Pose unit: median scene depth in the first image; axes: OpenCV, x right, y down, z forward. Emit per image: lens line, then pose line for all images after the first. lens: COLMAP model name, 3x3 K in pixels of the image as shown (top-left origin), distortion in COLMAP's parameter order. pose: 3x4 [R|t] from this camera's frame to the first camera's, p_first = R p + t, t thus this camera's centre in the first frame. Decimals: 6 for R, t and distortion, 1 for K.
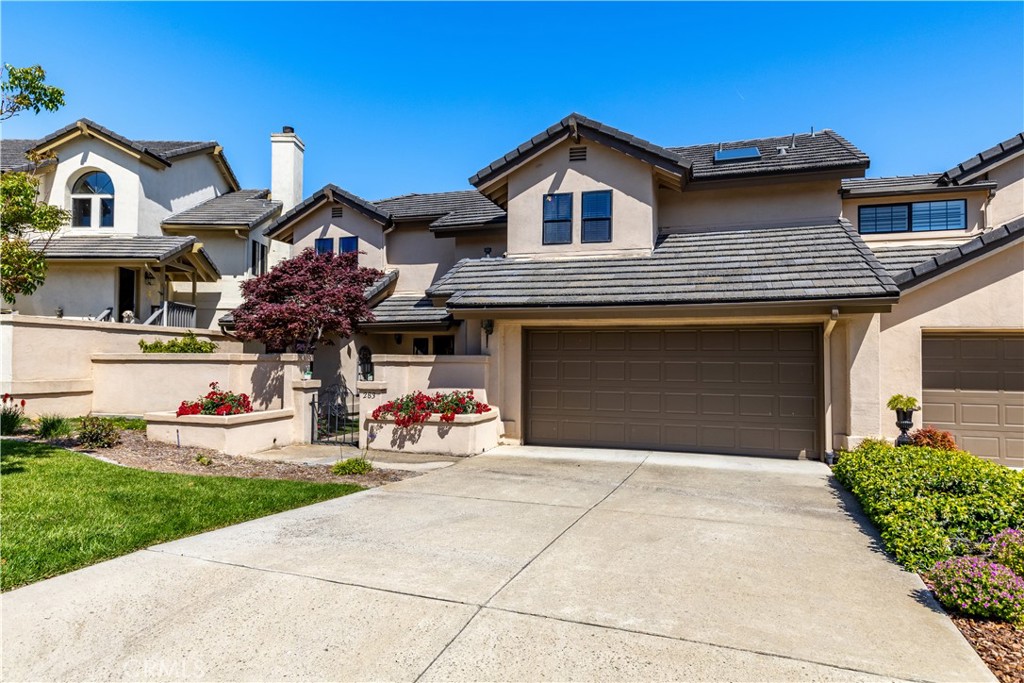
lens RADIAL K [[635.2, 0, 504.4], [0, 635.2, 344.0], [0, 0, 1]] dist [0.007182, 0.003461]
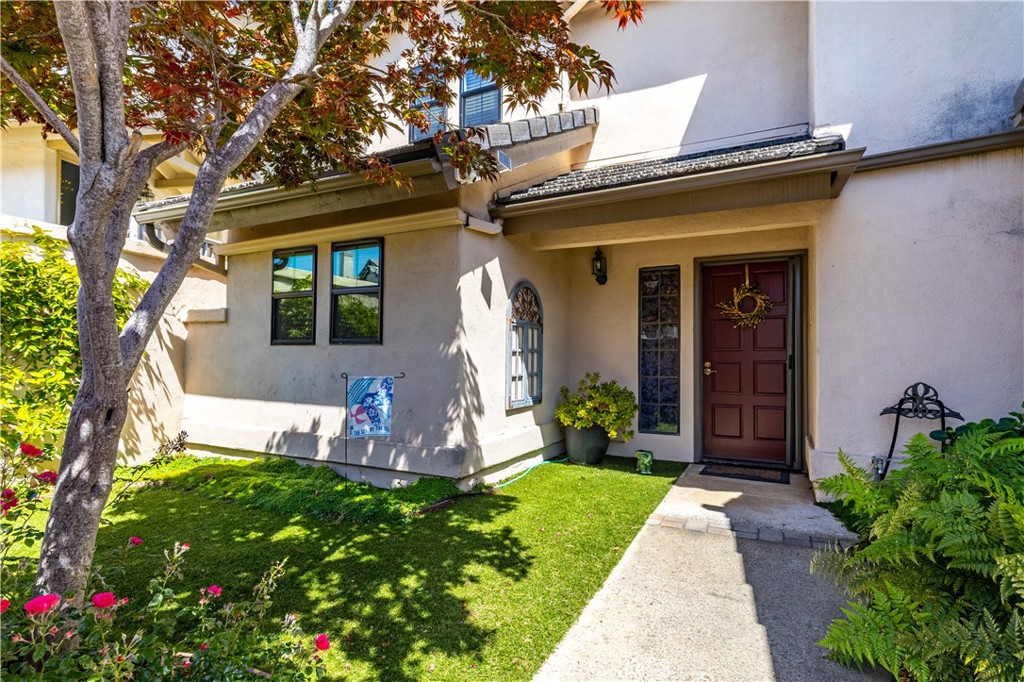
lens RADIAL K [[477.3, 0, 538.1], [0, 477.3, 352.4], [0, 0, 1]] dist [0.009246, -0.002589]
pose [[0.988890, -0.005039, -0.148562, -0.241478], [0.008254, 0.999745, 0.021032, 0.057322], [0.148418, -0.022025, 0.988679, 1.014165]]
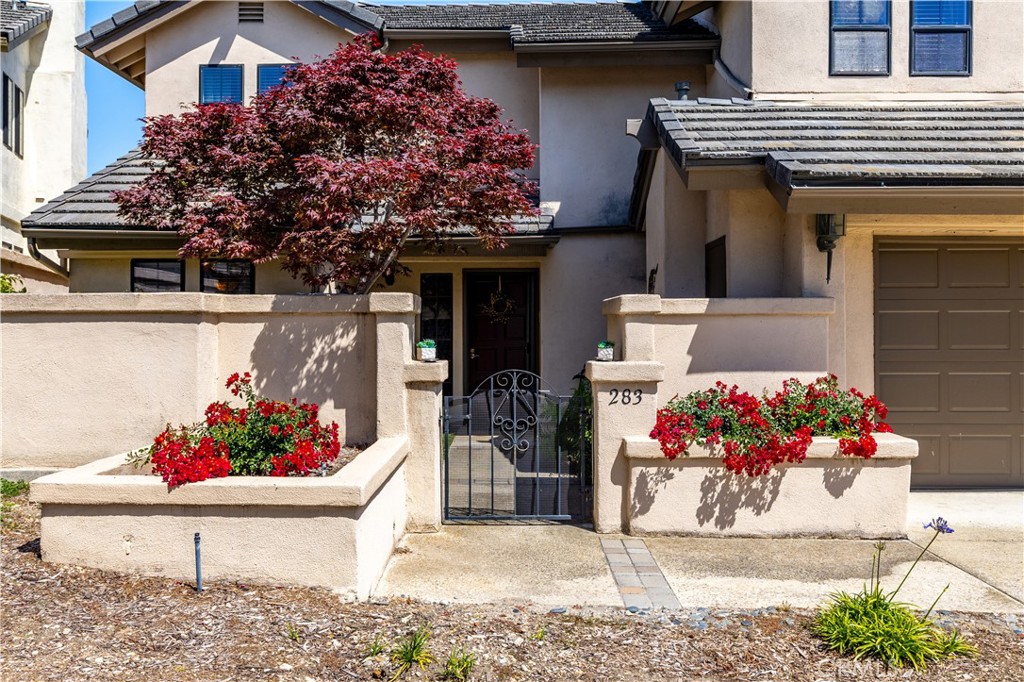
lens RADIAL K [[862.6, 0, 508.9], [0, 862.6, 319.7], [0, 0, 1]] dist [0.000114, 0.005914]
pose [[0.956485, -0.006485, 0.291710, -0.411359], [-0.000092, 0.999746, 0.022528, 0.019172], [-0.291782, -0.021575, 0.956241, 0.473551]]
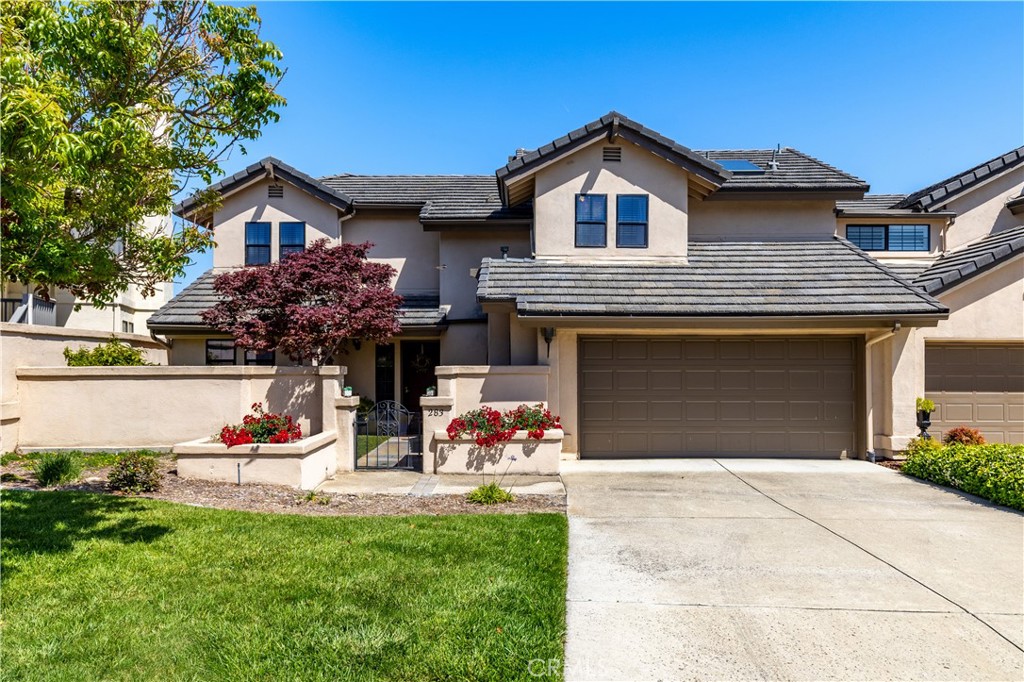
lens RADIAL K [[696.9, 0, 525.6], [0, 696.9, 360.1], [0, 0, 1]] dist [0.004754, 0.002148]
pose [[0.947539, -0.007598, 0.319549, -0.377591], [-0.000908, 0.999649, 0.026464, -0.017144], [-0.319638, -0.025366, 0.947200, 0.040001]]
